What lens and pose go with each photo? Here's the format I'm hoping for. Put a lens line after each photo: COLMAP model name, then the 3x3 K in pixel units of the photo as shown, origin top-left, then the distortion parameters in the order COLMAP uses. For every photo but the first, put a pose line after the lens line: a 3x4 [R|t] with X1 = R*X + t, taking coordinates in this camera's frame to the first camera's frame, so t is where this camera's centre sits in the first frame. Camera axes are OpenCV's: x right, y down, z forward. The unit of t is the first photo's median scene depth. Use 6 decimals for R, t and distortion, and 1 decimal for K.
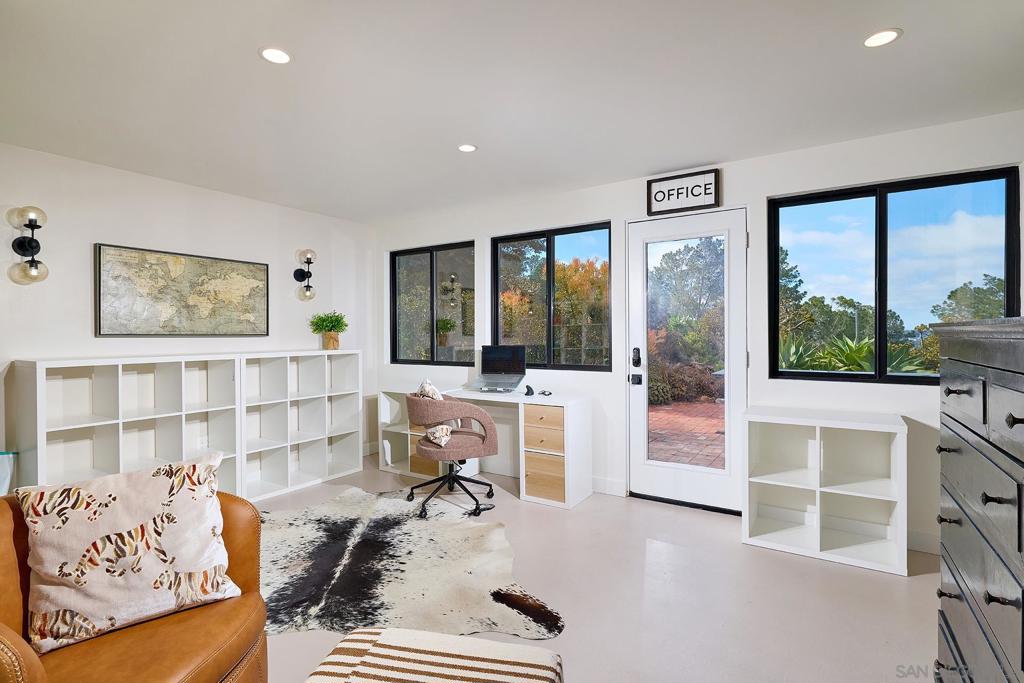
lens RADIAL K [[502.3, 0, 512.0], [0, 502.3, 341.5], [0, 0, 1]] dist [-0.001084, -0.000037]
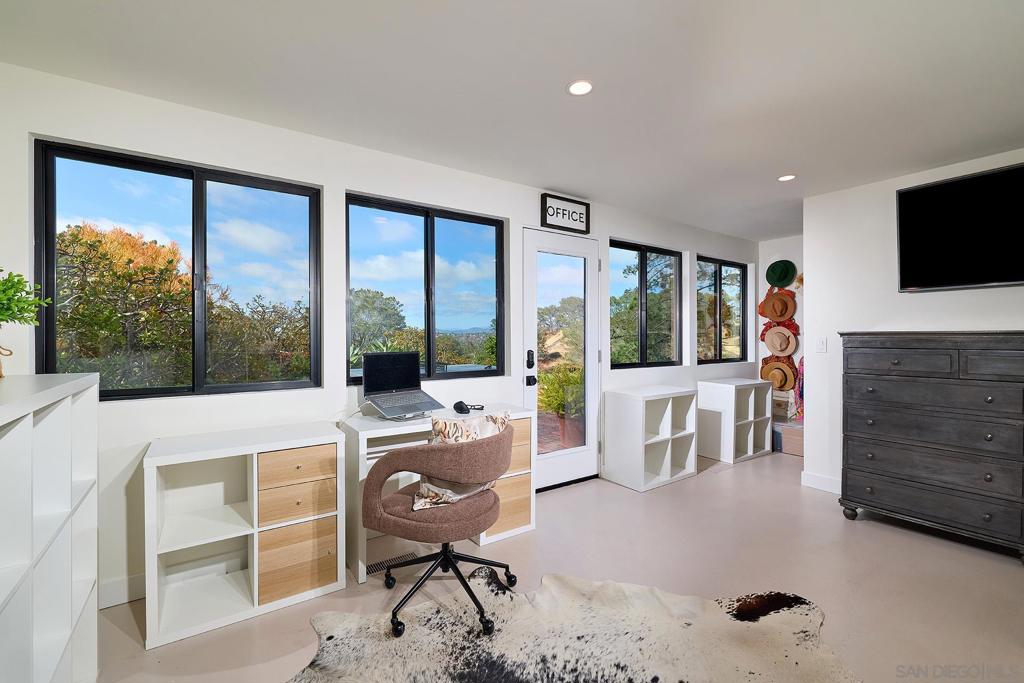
lens RADIAL K [[434.3, 0, 512.0], [0, 434.3, 341.5], [0, 0, 1]] dist [0.000345, -0.000038]
pose [[0.383476, -0.007636, 0.923519, -0.630341], [0.014196, 0.999896, 0.002373, -0.007686], [-0.923442, 0.012200, 0.383544, 0.732153]]
